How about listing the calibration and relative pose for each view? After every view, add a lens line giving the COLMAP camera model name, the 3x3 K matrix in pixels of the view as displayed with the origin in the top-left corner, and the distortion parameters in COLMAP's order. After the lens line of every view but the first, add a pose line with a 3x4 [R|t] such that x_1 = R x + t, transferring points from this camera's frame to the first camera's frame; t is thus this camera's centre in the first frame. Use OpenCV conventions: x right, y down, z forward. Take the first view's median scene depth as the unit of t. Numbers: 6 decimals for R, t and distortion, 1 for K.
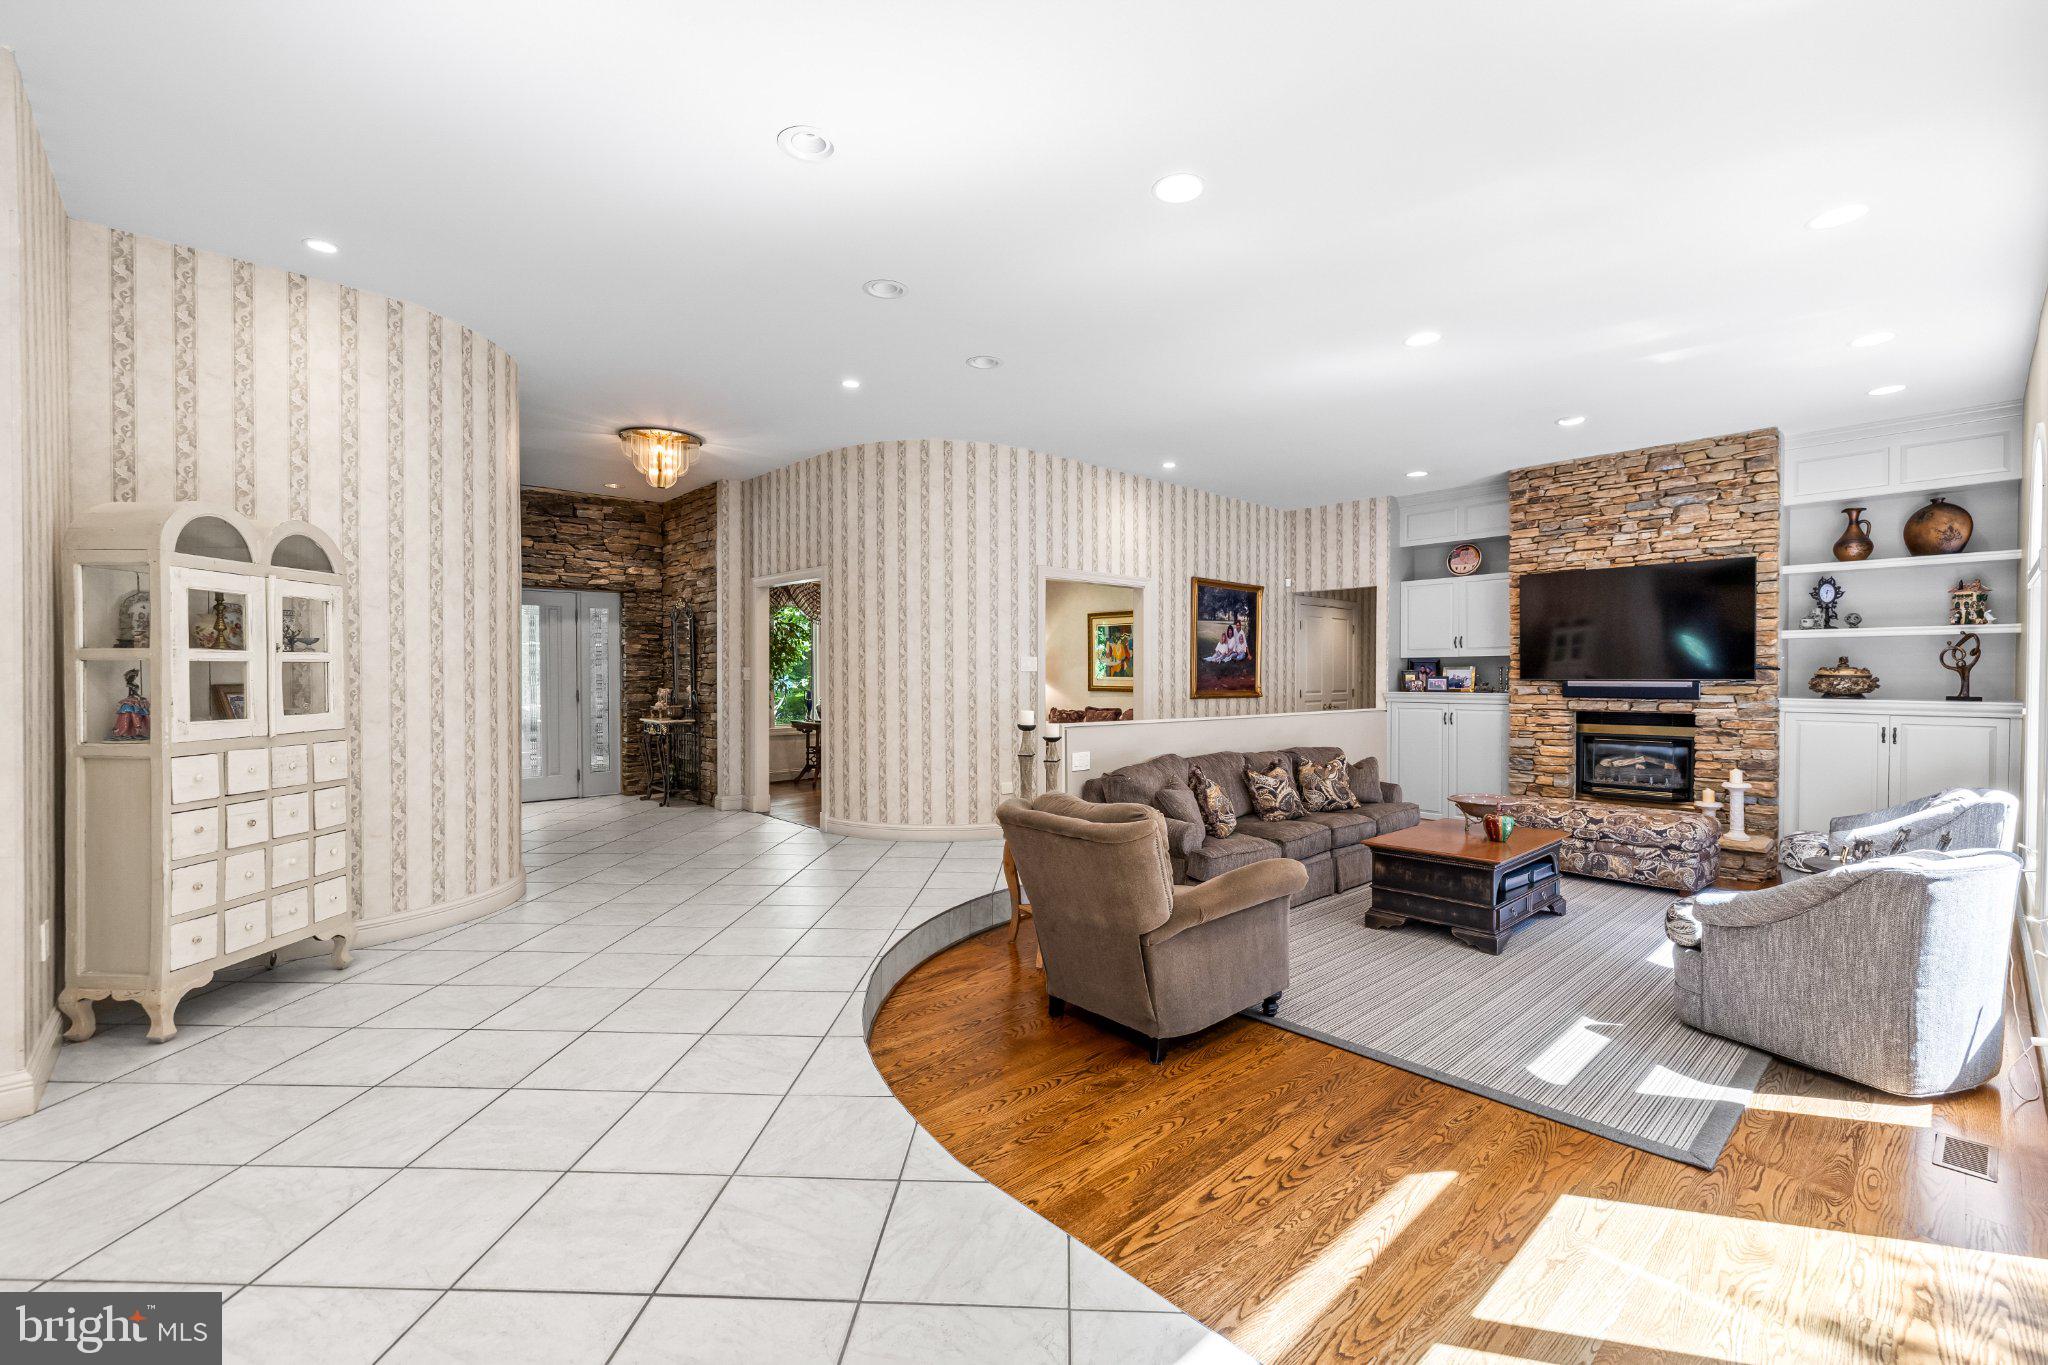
lens RADIAL K [[867.0, 0, 1024.0], [0, 867.0, 682.5], [0, 0, 1]] dist [0.001822, 0.000185]
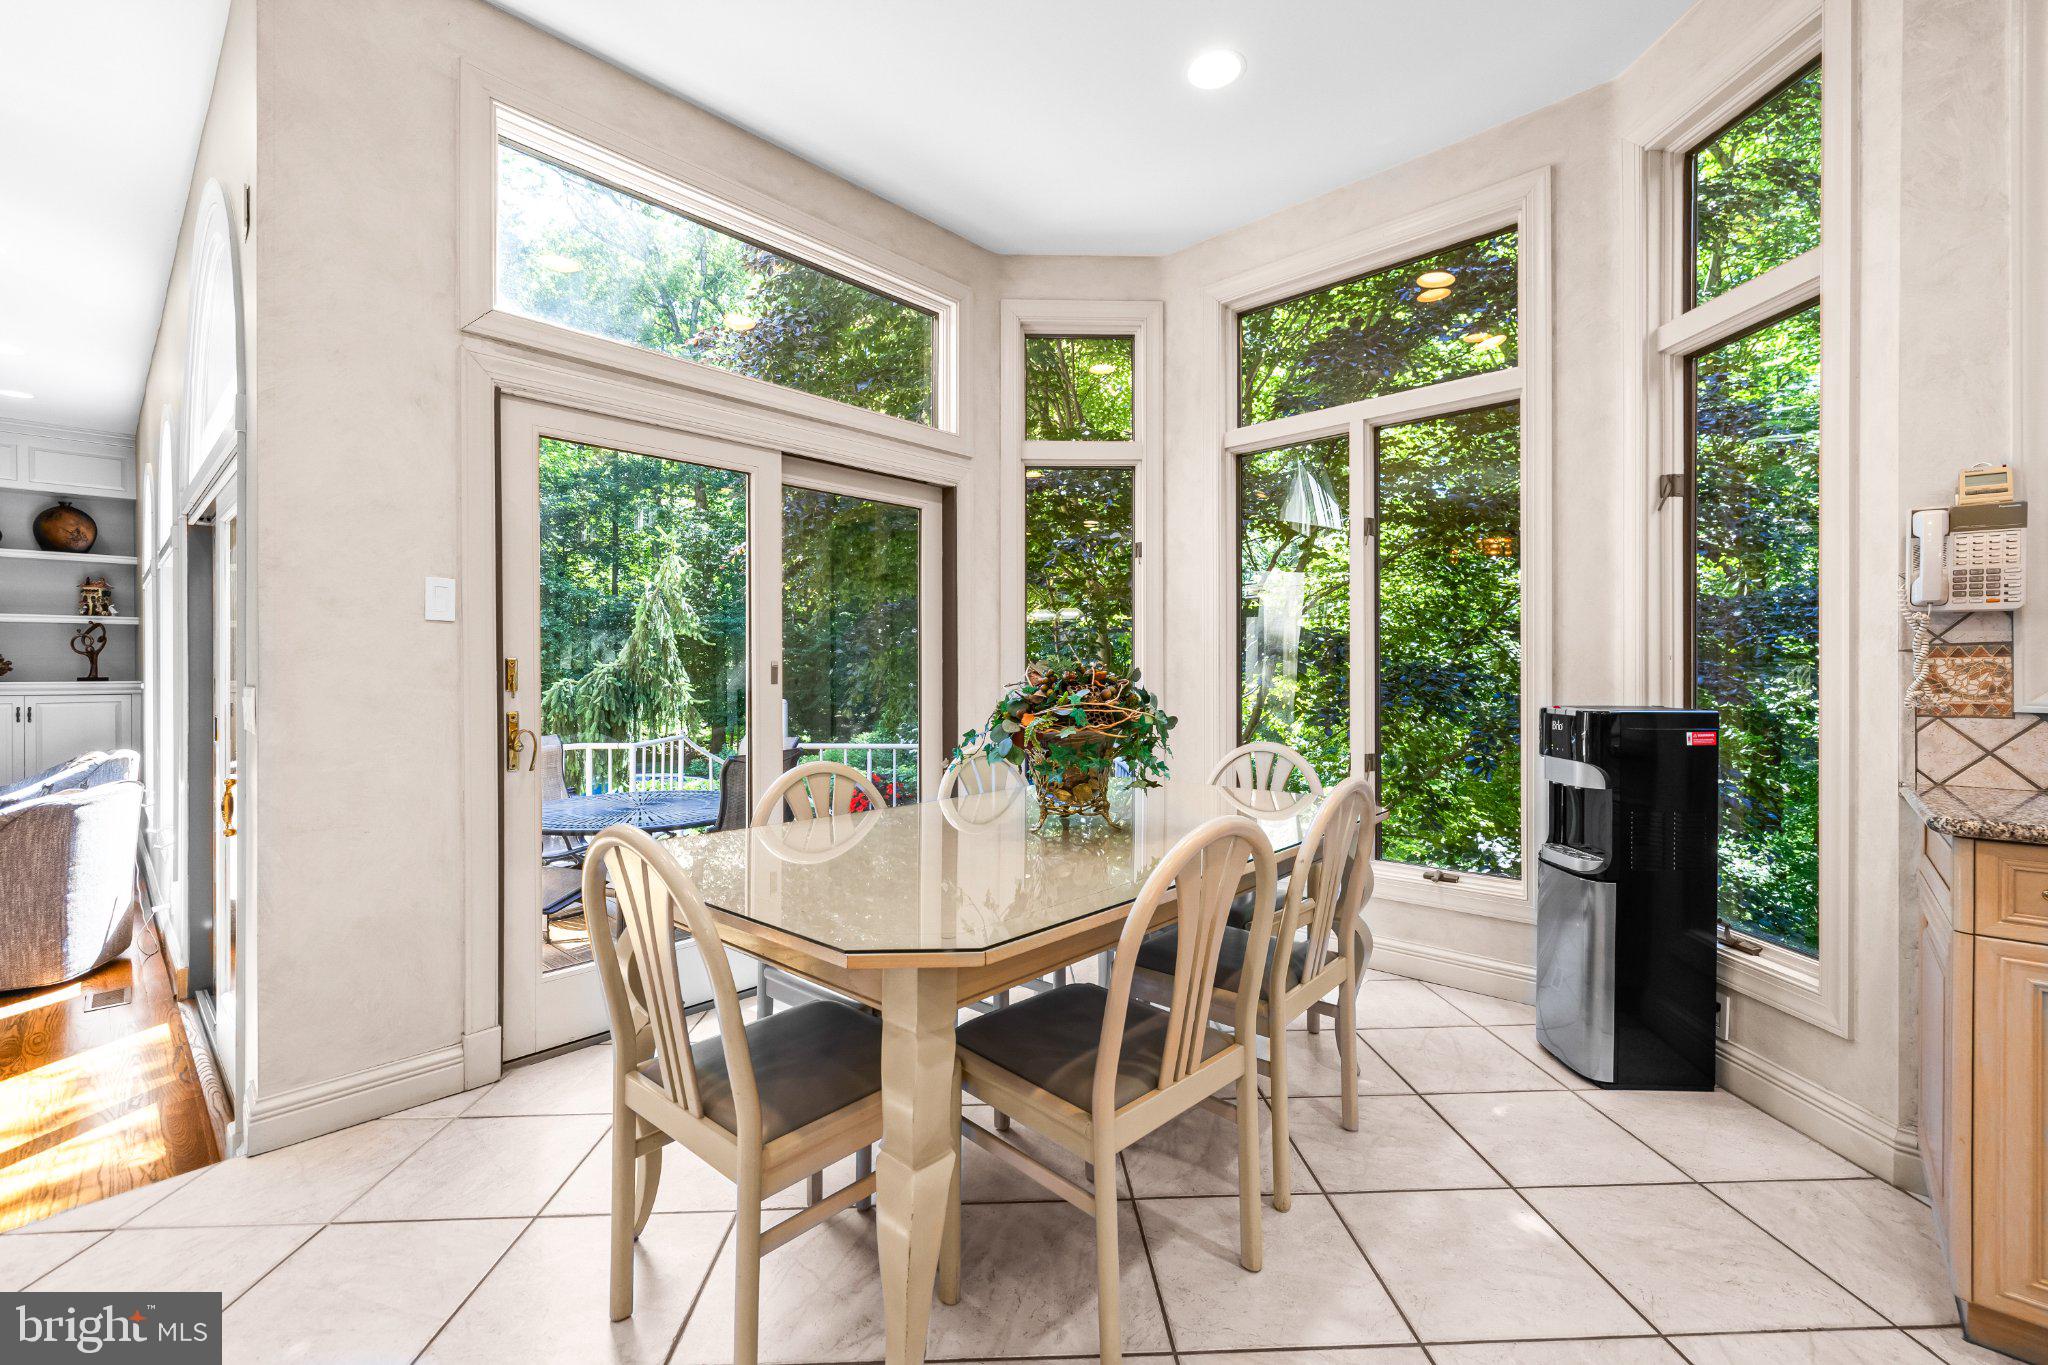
lens RADIAL K [[863.8, 0, 1032.1], [0, 863.8, 676.1], [0, 0, 1]] dist [0.003514, 0.000342]
pose [[-0.083667, -0.006448, 0.996473, -0.162794], [0.013006, 0.999887, 0.007562, 0.019834], [-0.996409, 0.013593, -0.083574, -0.139953]]
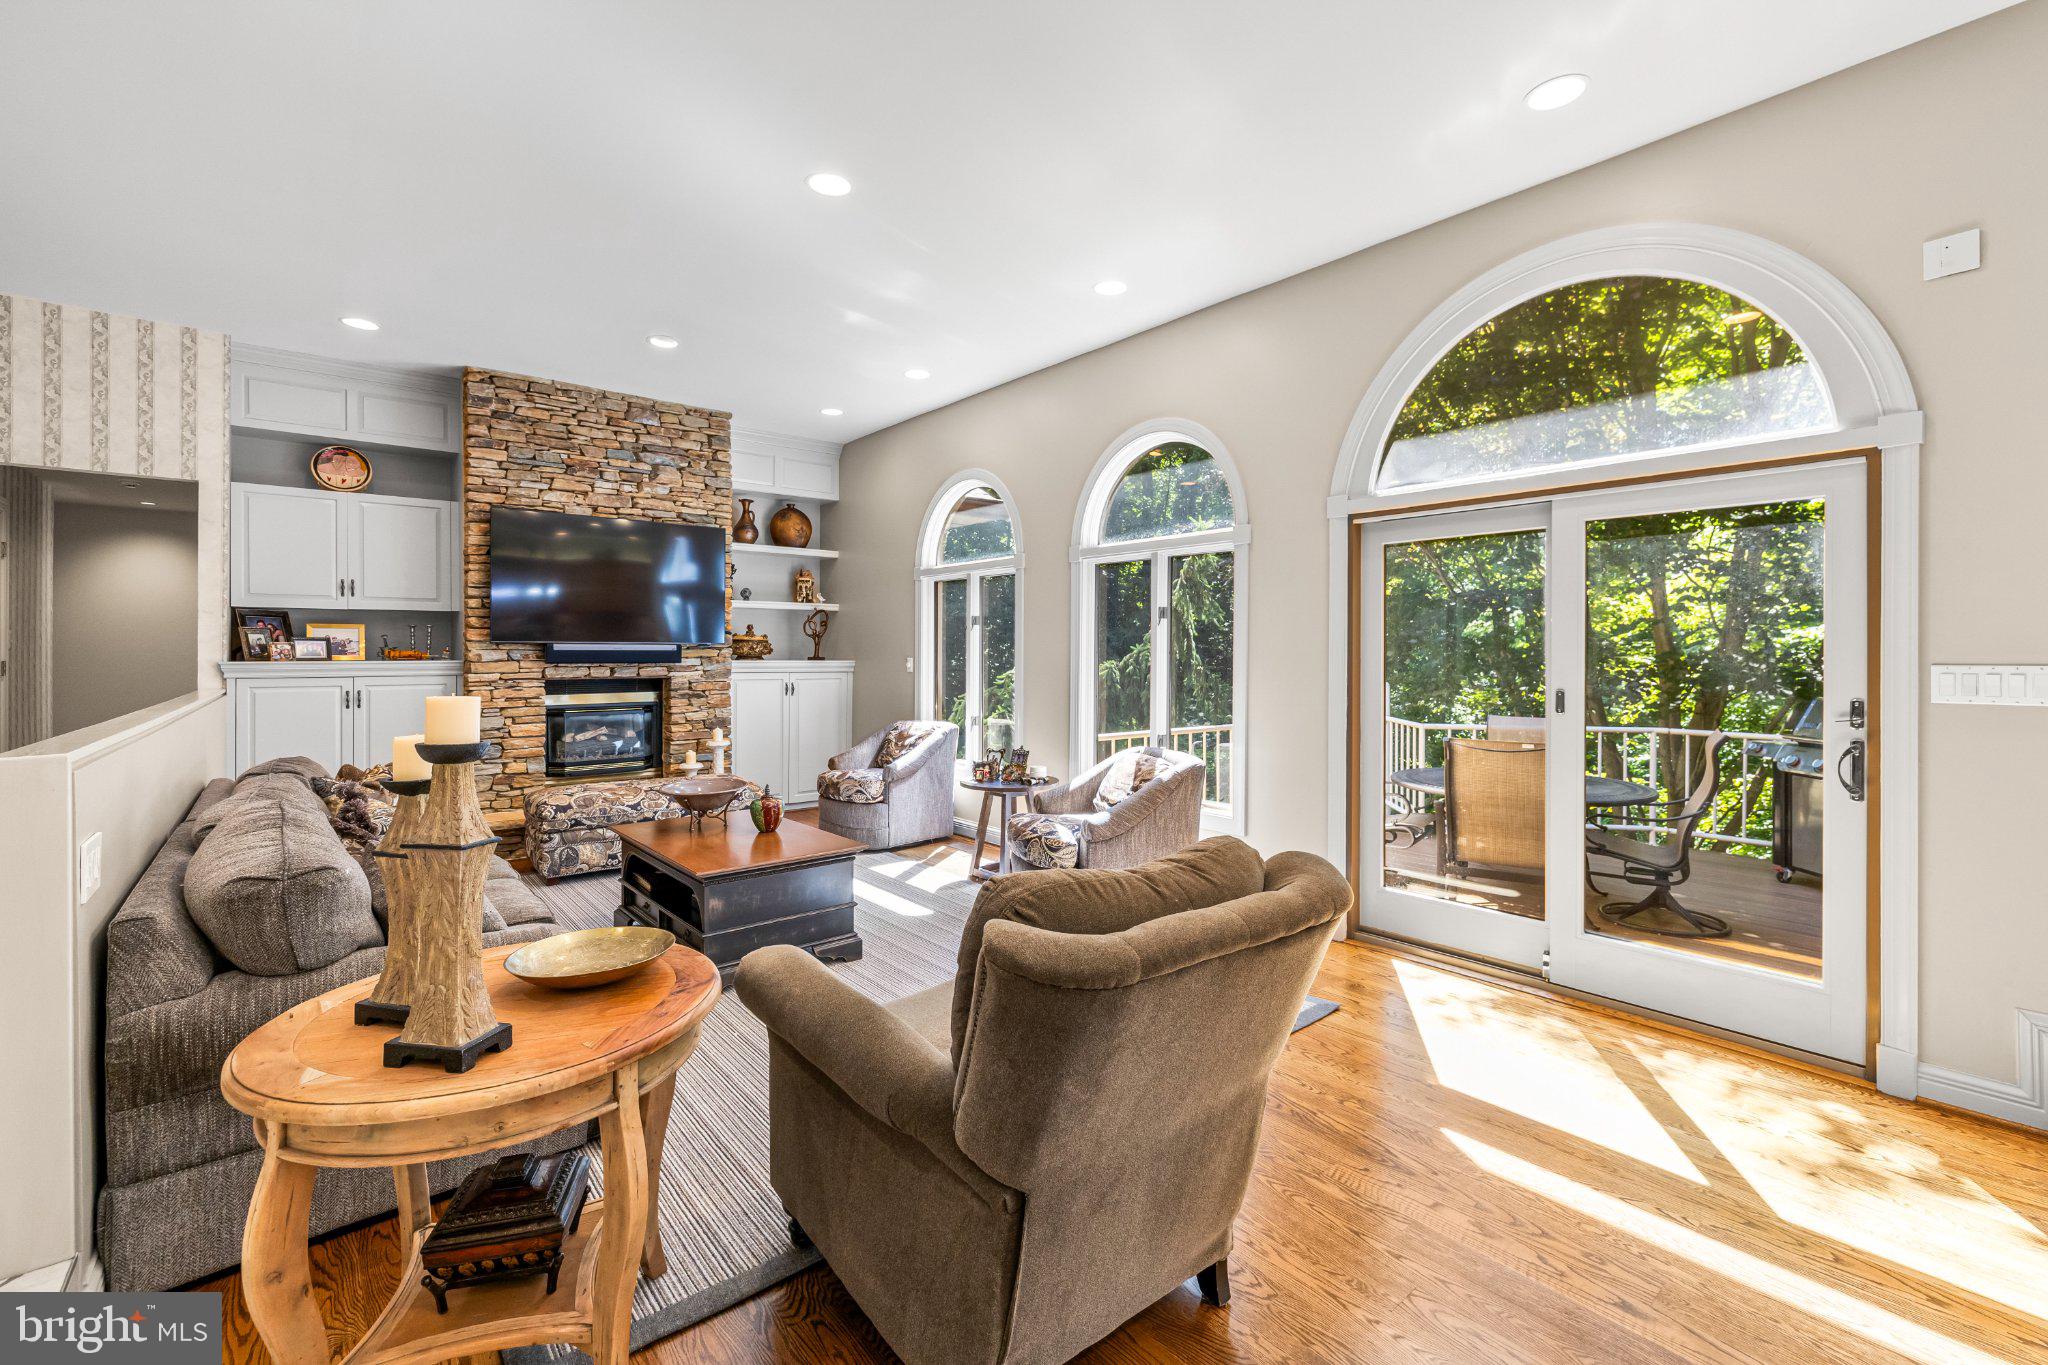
lens RADIAL K [[866.4, 0, 1000.5], [0, 866.4, 651.2], [0, 0, 1]] dist [0.003349, 0.000284]
pose [[0.051765, 0.004675, 0.998648, -0.201707], [0.007798, 0.999957, -0.005086, 0.014316], [-0.998629, 0.008051, 0.051727, 0.581811]]
